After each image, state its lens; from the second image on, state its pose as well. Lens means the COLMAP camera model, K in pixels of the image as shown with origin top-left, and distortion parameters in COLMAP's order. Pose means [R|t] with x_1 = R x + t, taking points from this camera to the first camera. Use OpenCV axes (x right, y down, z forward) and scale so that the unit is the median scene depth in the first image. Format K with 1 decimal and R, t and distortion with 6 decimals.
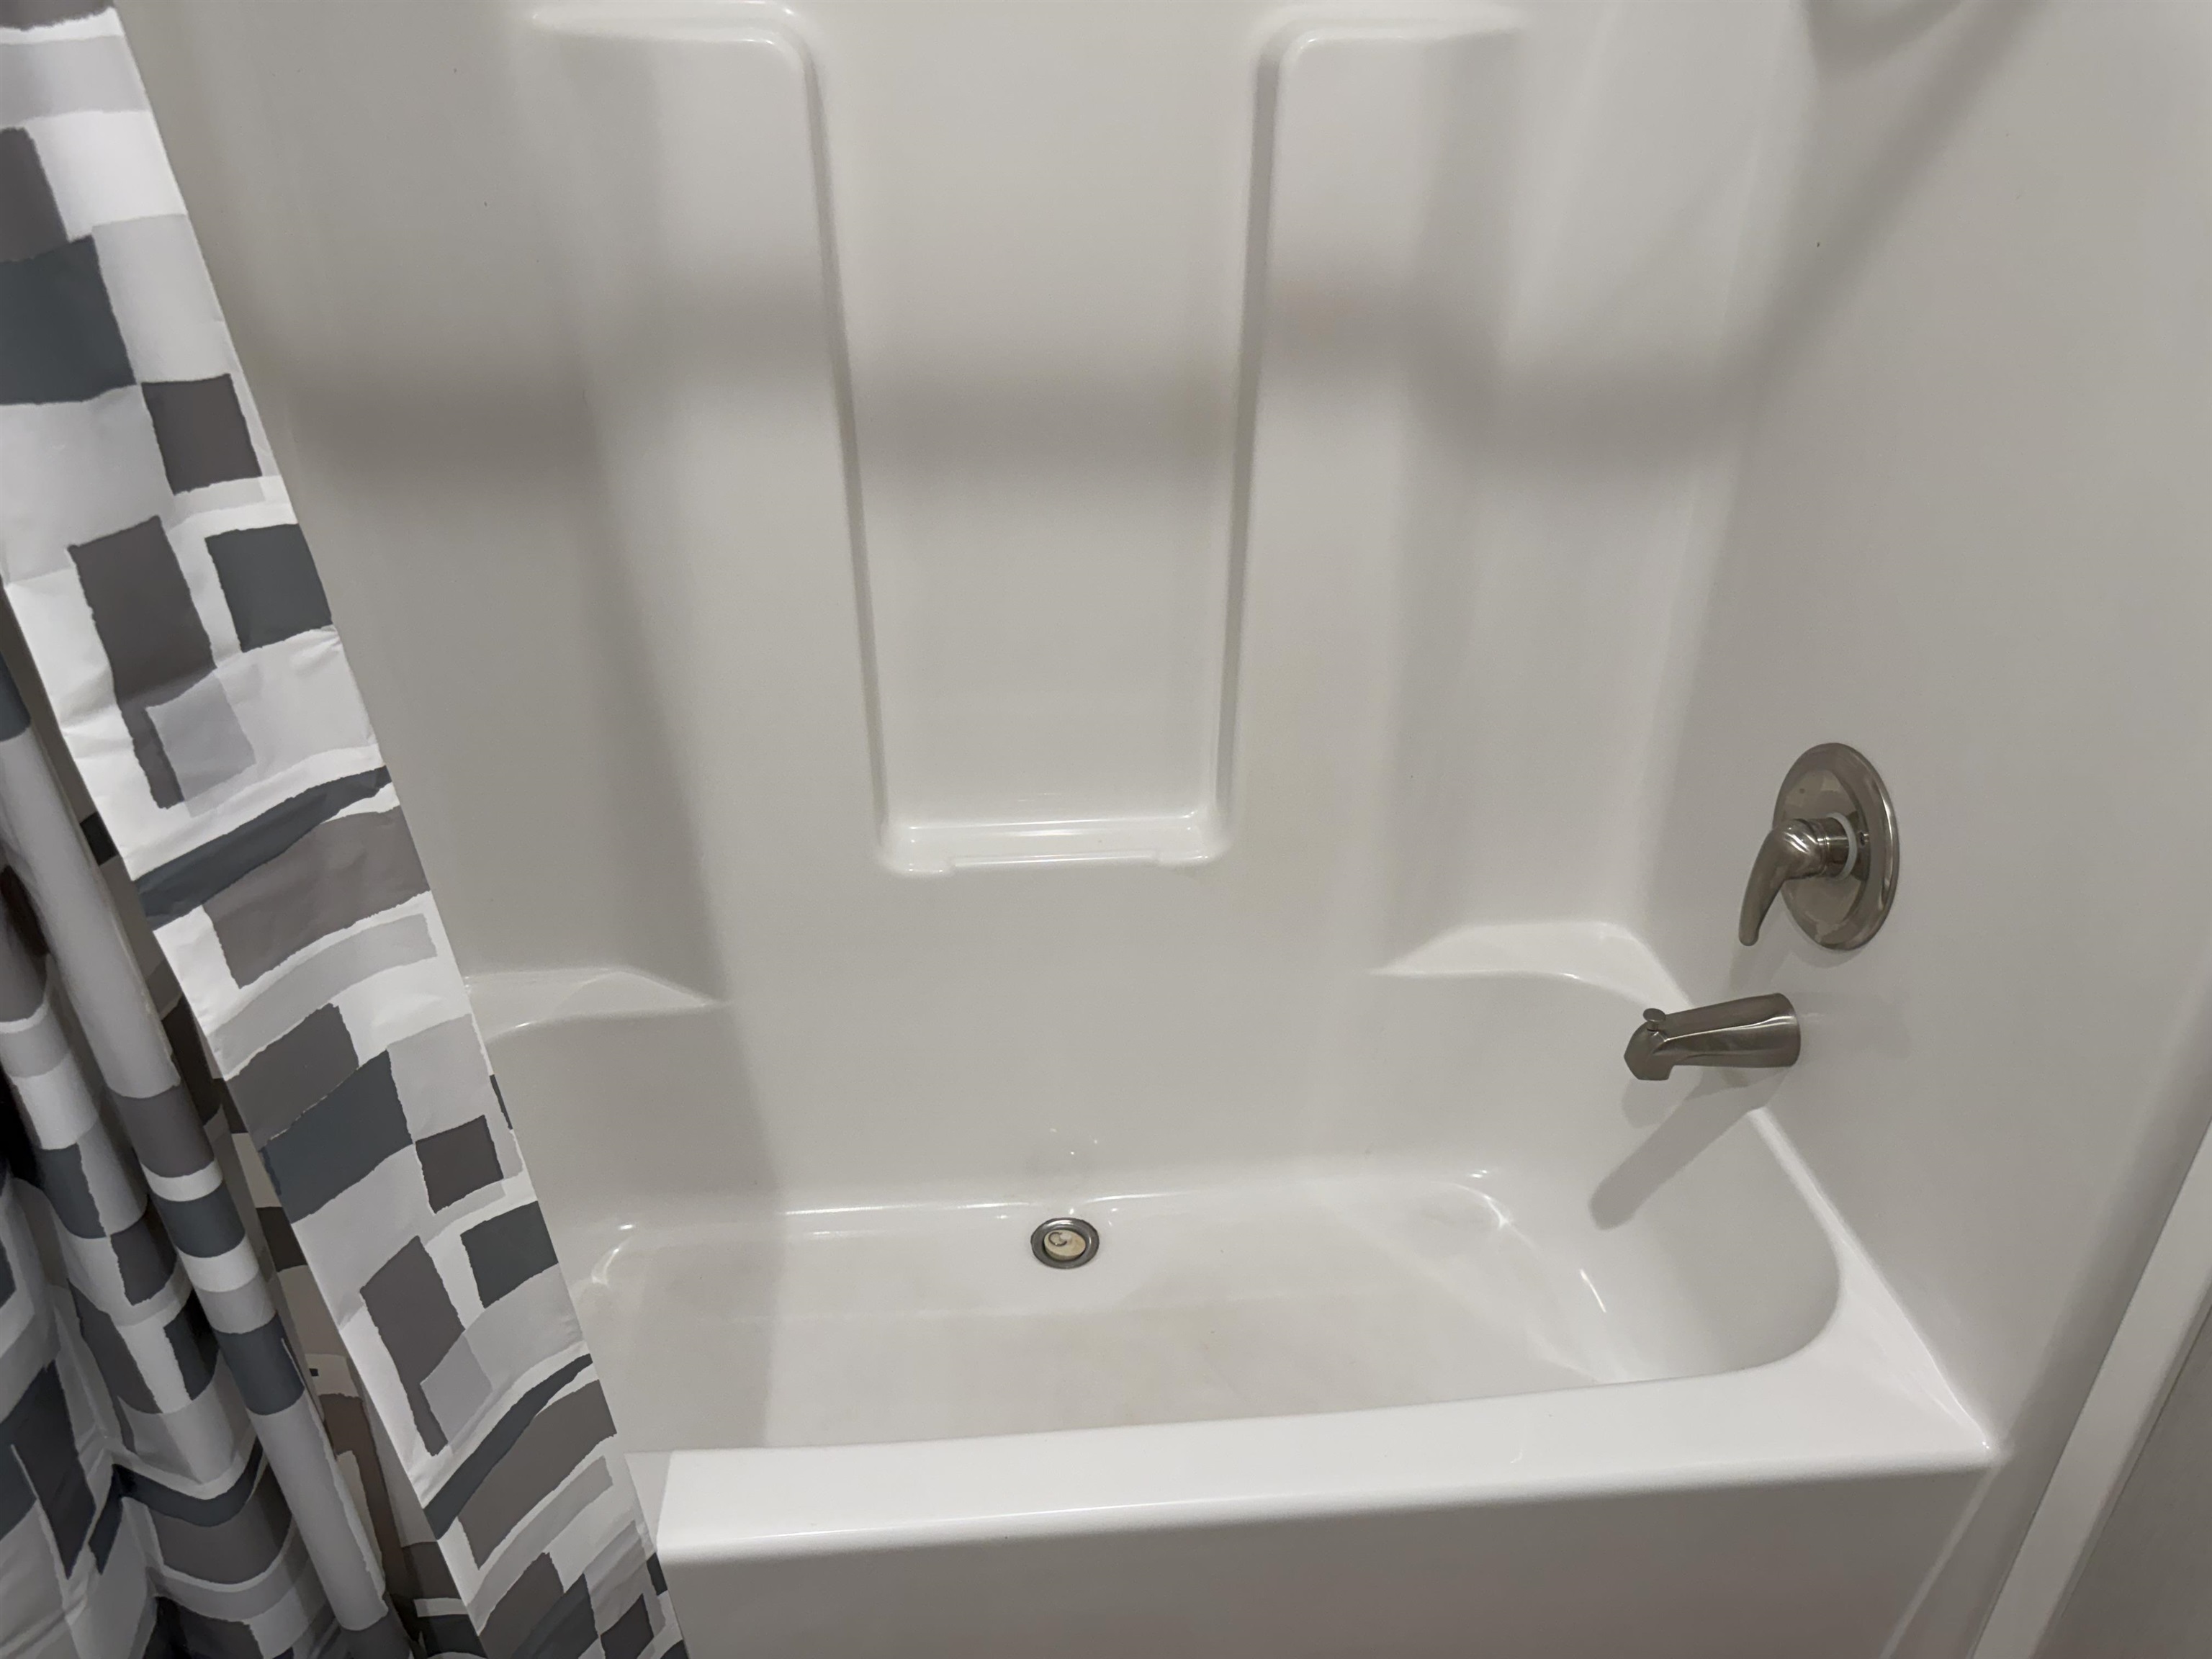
lens RADIAL K [[1588.6, 0, 1097.0], [0, 1588.6, 832.4], [0, 0, 1]] dist [0.056691, -0.094482]
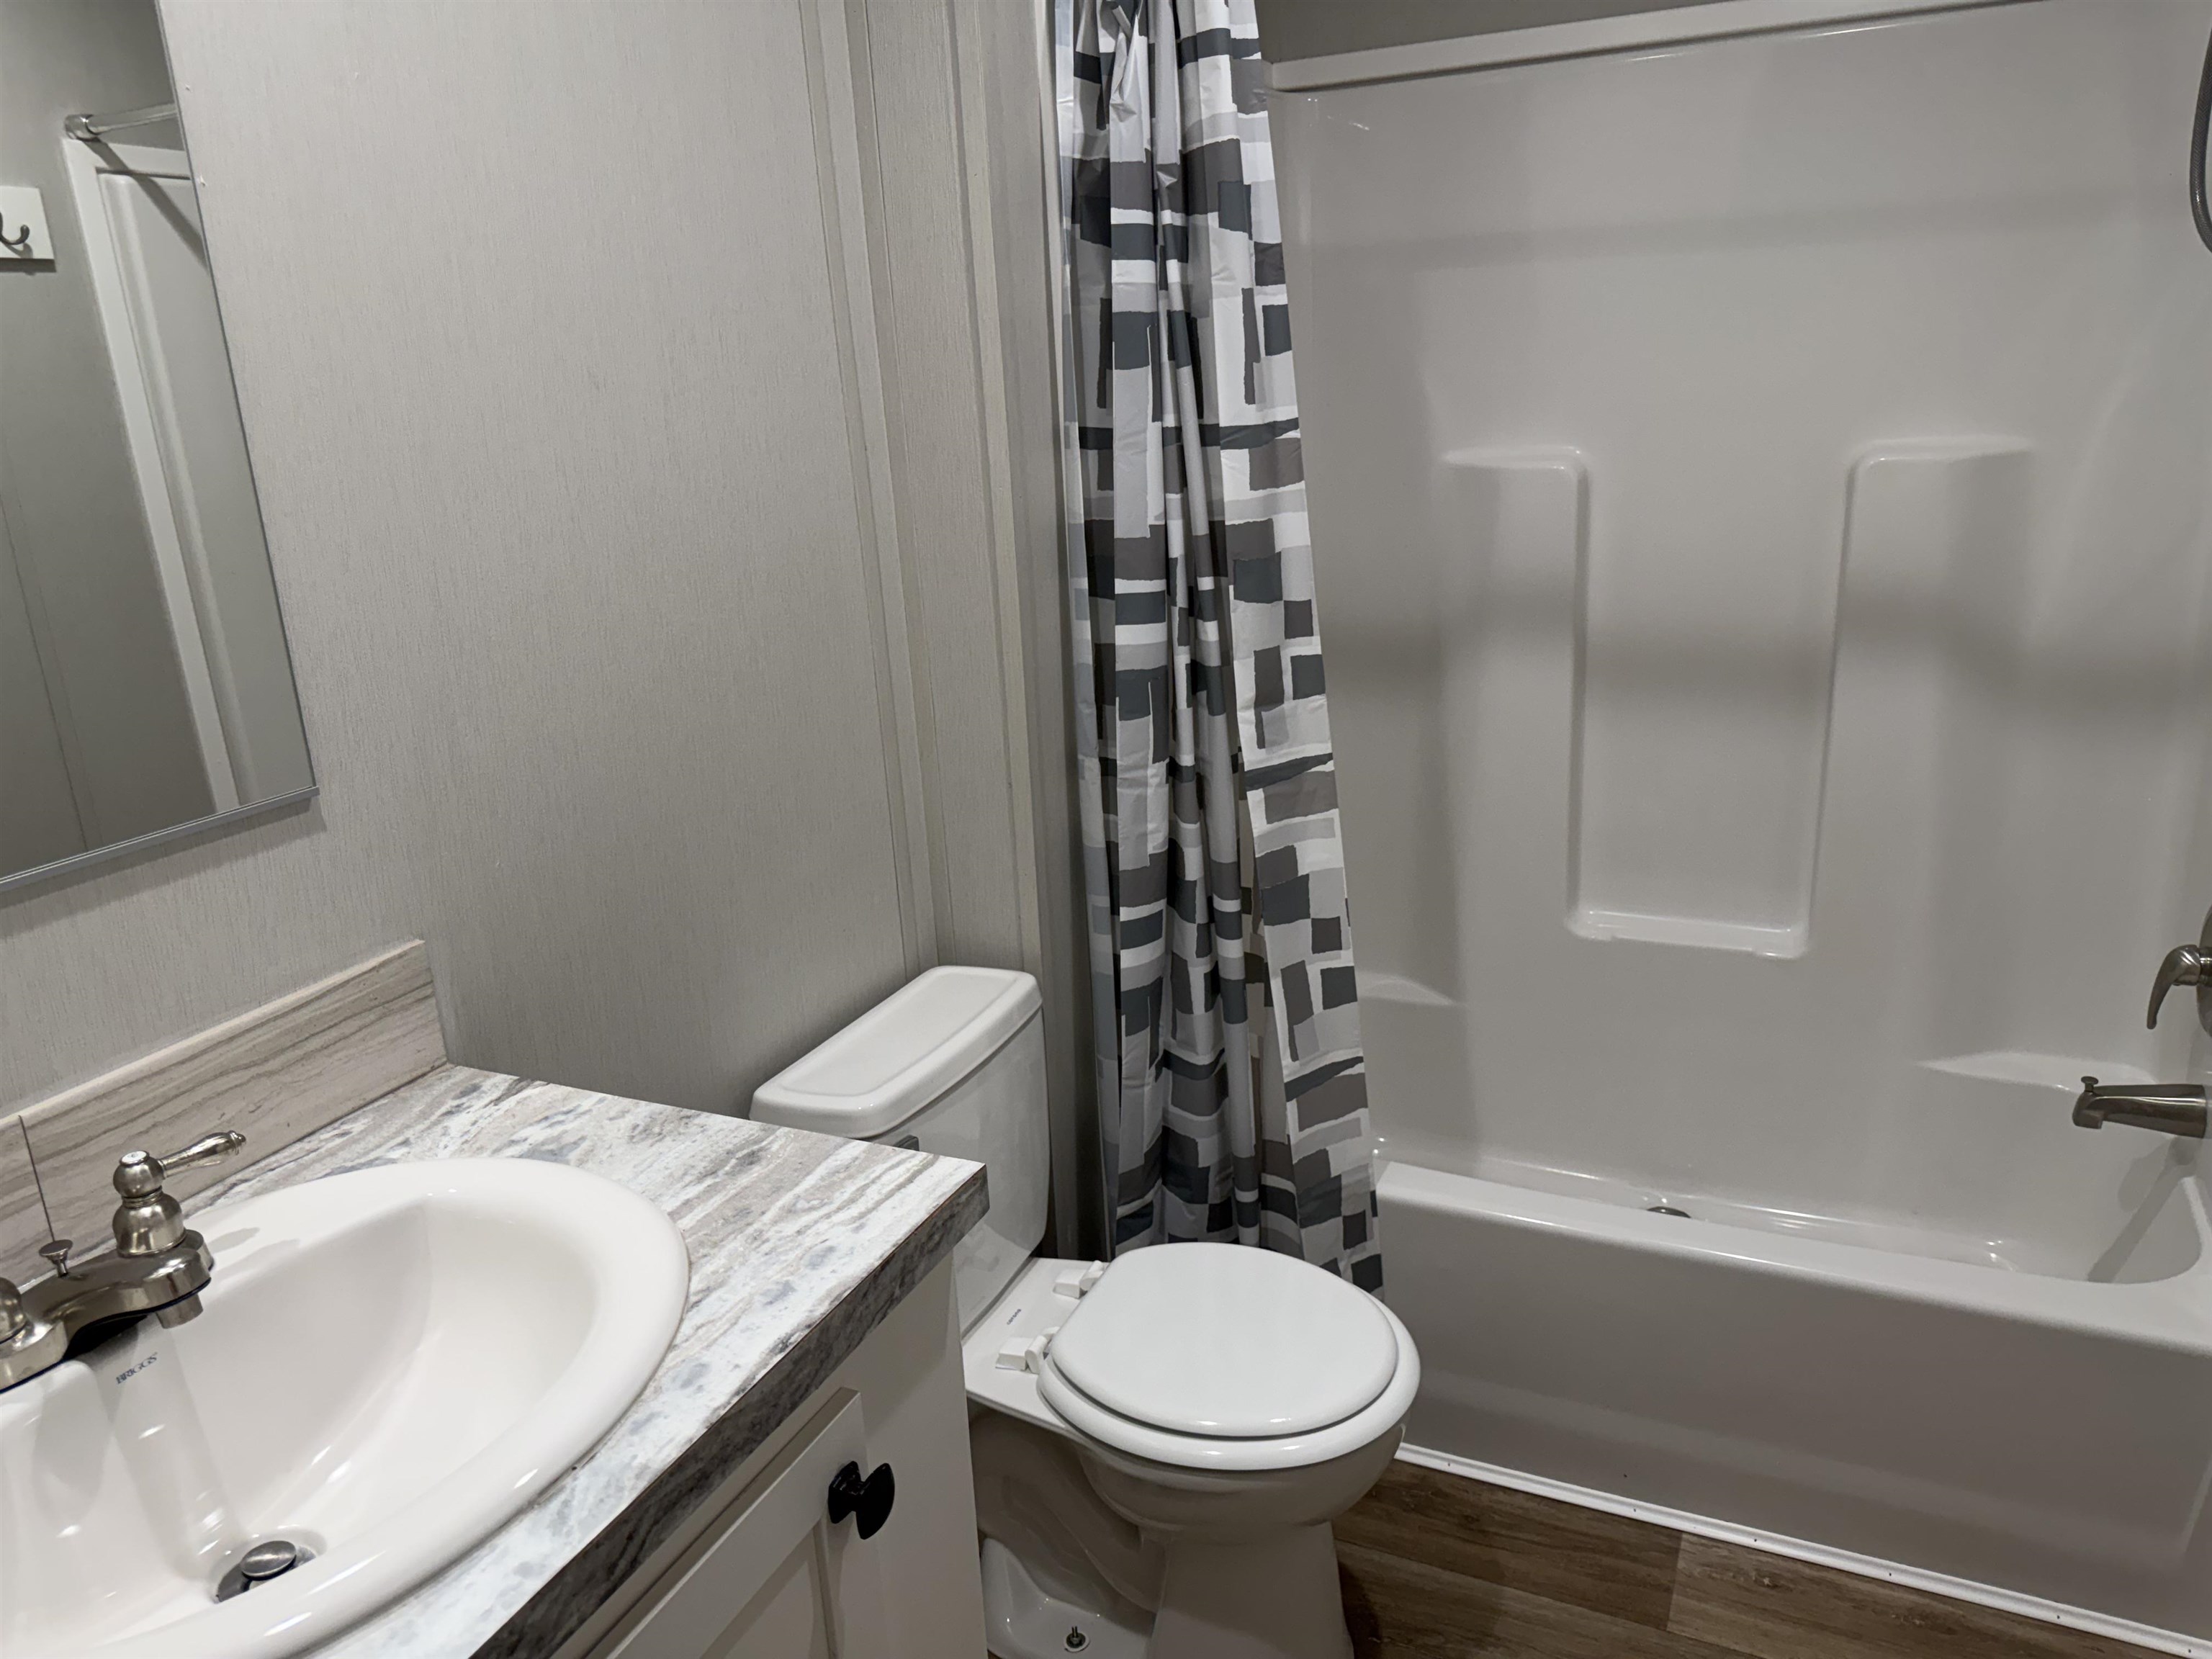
lens RADIAL K [[1555.8, 0, 1108.5], [0, 1555.8, 822.0], [0, 0, 1]] dist [0.061953, -0.074667]
pose [[0.864813, 0.101047, -0.491822, 0.418196], [-0.196550, 0.969499, -0.146423, 0.436795], [0.462025, 0.223296, 0.858296, -1.109146]]
